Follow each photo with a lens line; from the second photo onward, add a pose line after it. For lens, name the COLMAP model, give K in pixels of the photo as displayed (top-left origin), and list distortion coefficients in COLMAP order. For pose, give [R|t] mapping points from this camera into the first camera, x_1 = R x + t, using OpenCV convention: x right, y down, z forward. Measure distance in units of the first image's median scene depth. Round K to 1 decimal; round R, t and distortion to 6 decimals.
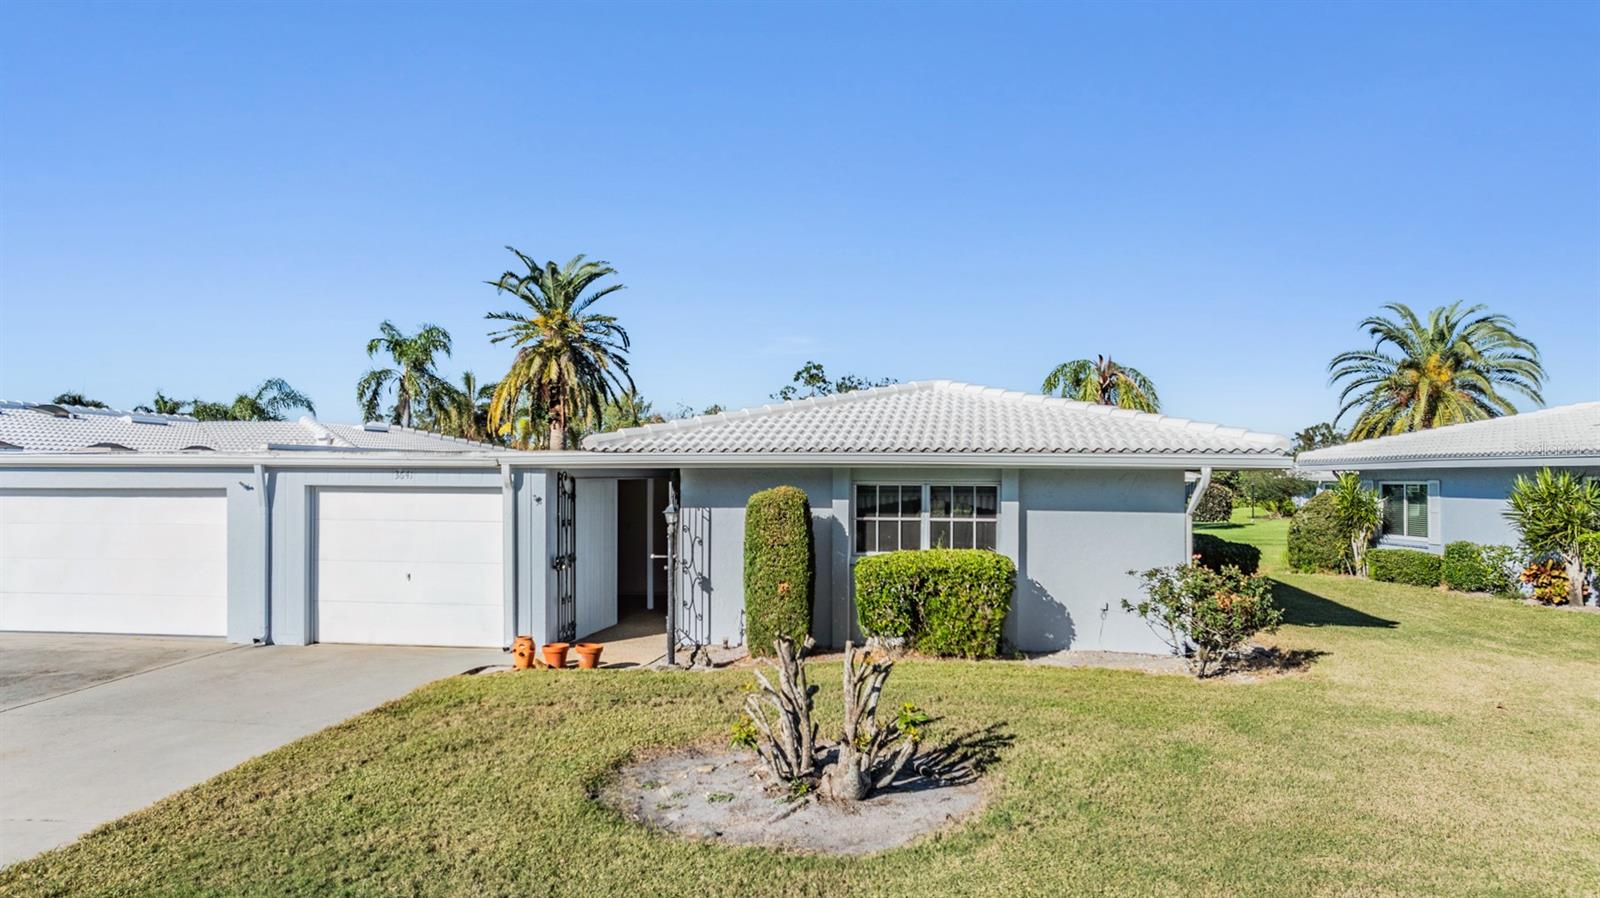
lens RADIAL K [[1116.0, 0, 805.4], [0, 1116.0, 451.9], [0, 0, 1]] dist [-0.020354, 0.000407]
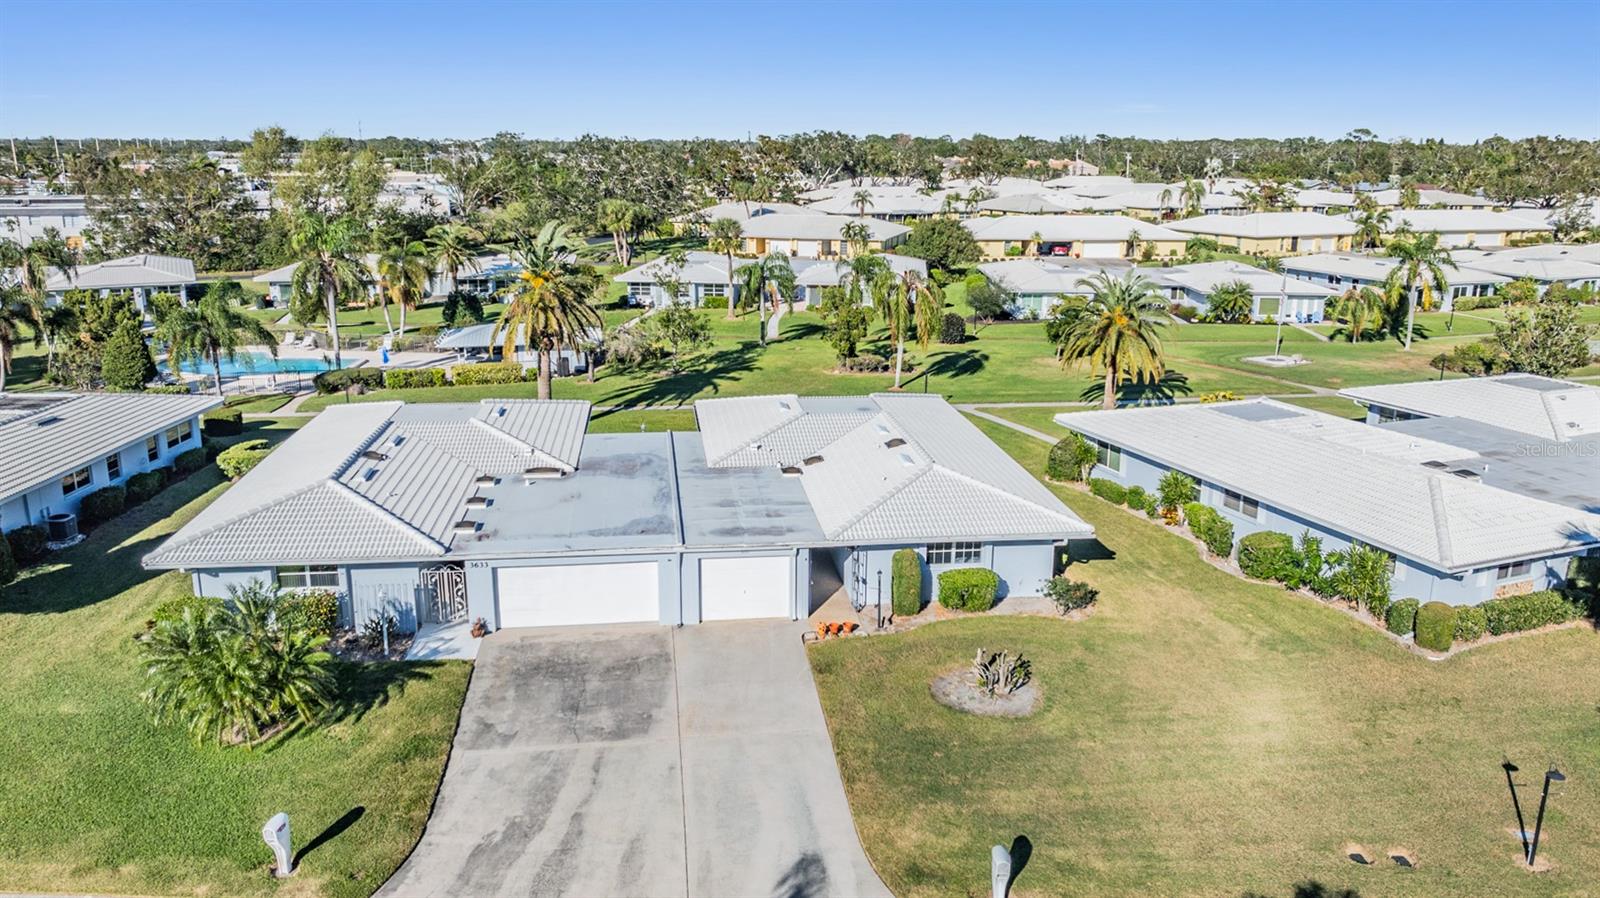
lens RADIAL K [[1127.9, 0, 800.0], [0, 1127.9, 449.0], [0, 0, 1]] dist [-0.018140, -0.001870]
pose [[0.959159, -0.069437, 0.274212, -0.865400], [-0.008829, 0.961581, 0.274380, -0.816719], [-0.282729, -0.265595, 0.921696, -1.116194]]
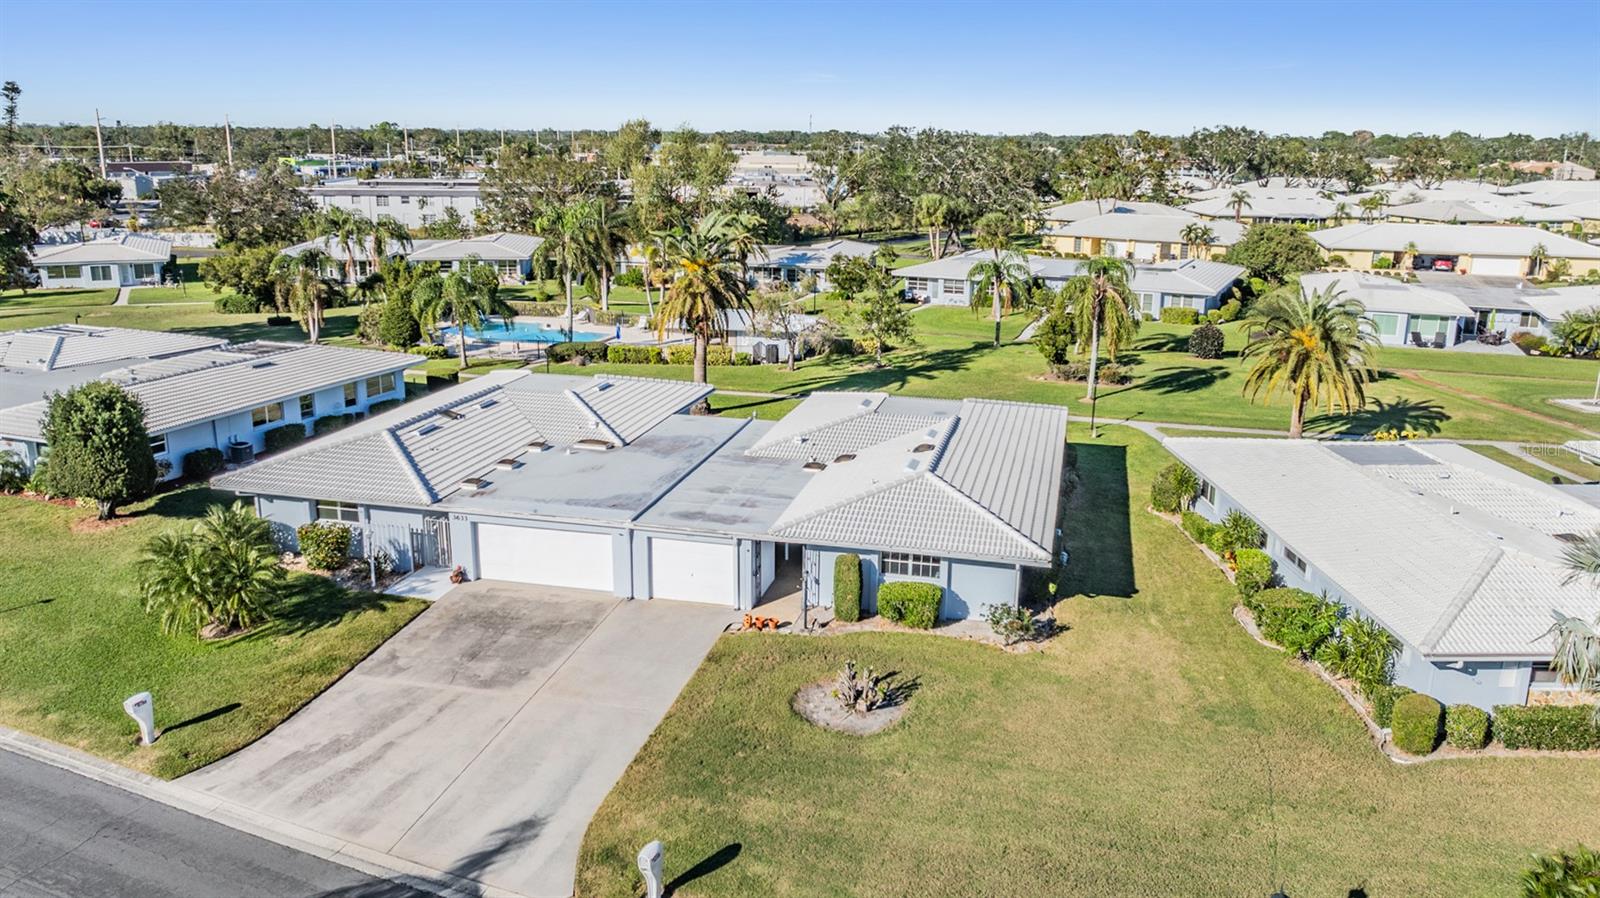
lens RADIAL K [[1148.8, 0, 816.2], [0, 1148.8, 449.8], [0, 0, 1]] dist [-0.022227, 0.001002]
pose [[0.997960, 0.025955, -0.058320, 0.042963], [-0.008748, 0.960595, 0.277814, -0.822085], [0.063232, -0.276737, 0.958863, -1.248759]]
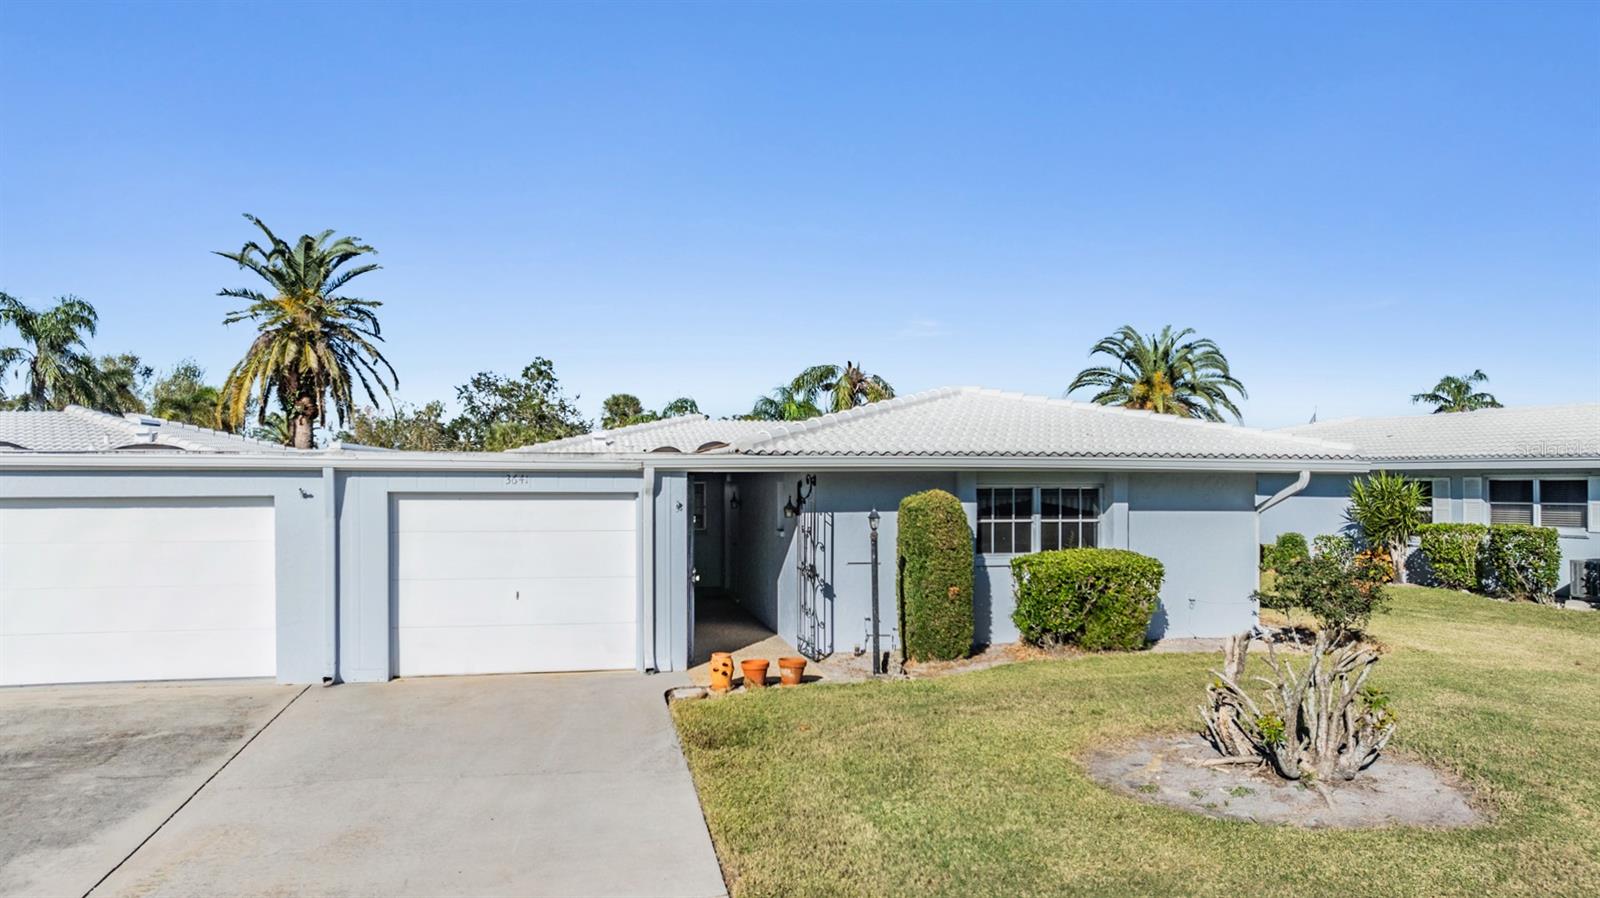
lens RADIAL K [[1116.0, 0, 805.4], [0, 1116.0, 451.9], [0, 0, 1]] dist [-0.020354, 0.000407]
pose [[0.935022, 0.006492, 0.354530, -0.454197], [-0.006620, 0.999978, -0.000851, -0.001855], [-0.354528, -0.001551, 0.935044, 0.096082]]
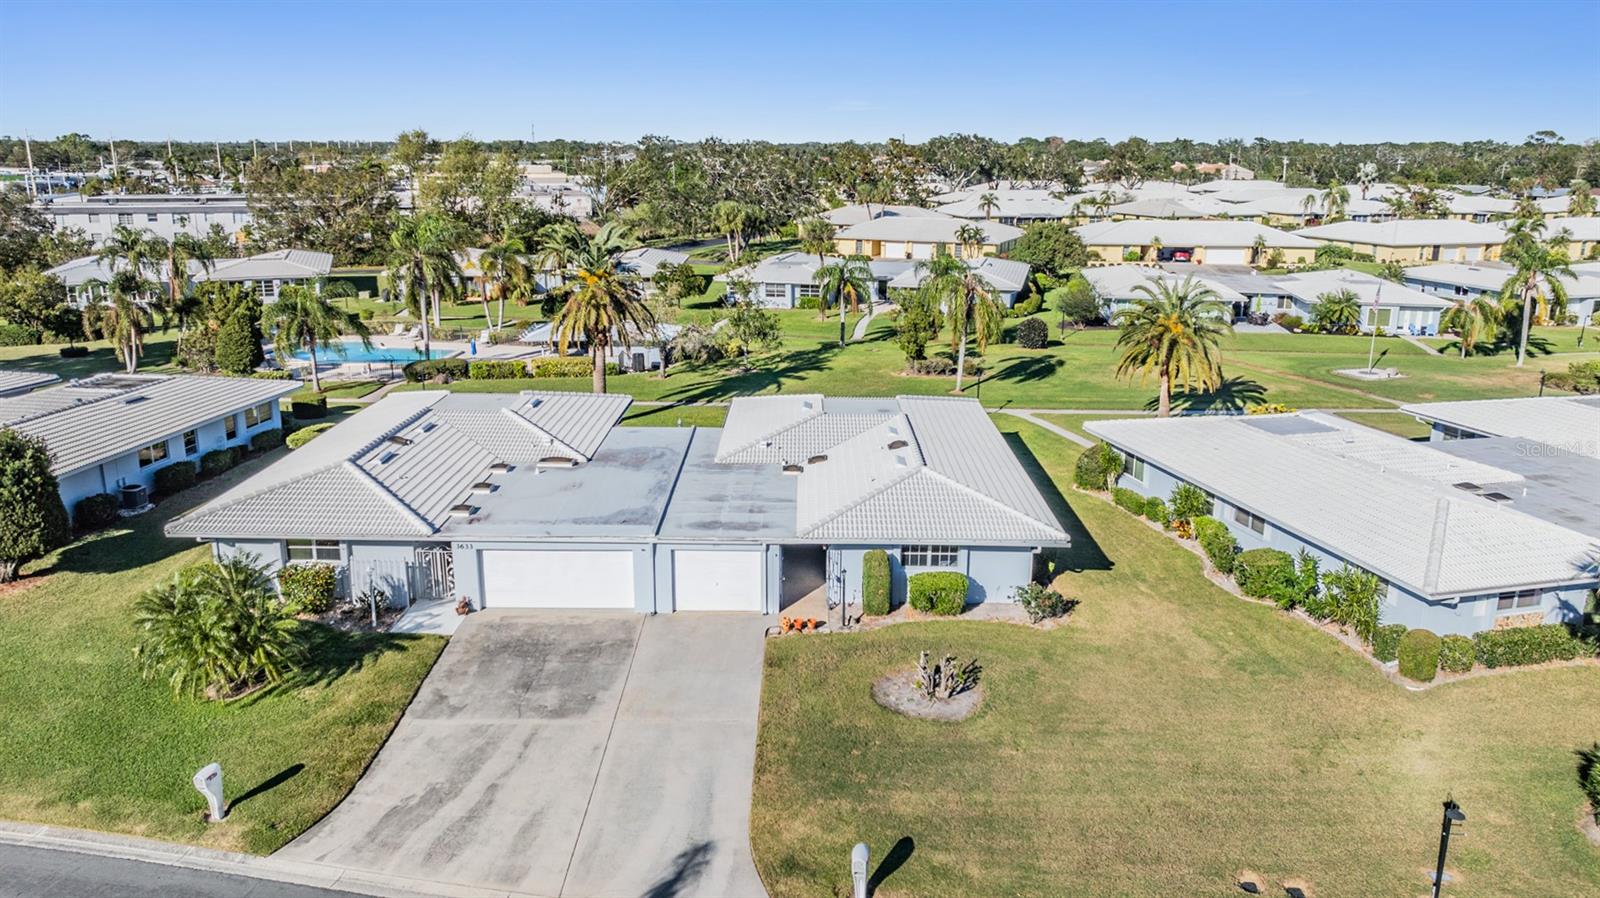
lens RADIAL K [[1116.0, 0, 805.4], [0, 1116.0, 451.9], [0, 0, 1]] dist [-0.020354, 0.000407]
pose [[0.987303, -0.037353, 0.154397, -0.525211], [-0.007153, 0.960522, 0.278113, -0.822103], [-0.158690, -0.275686, 0.948058, -1.212189]]
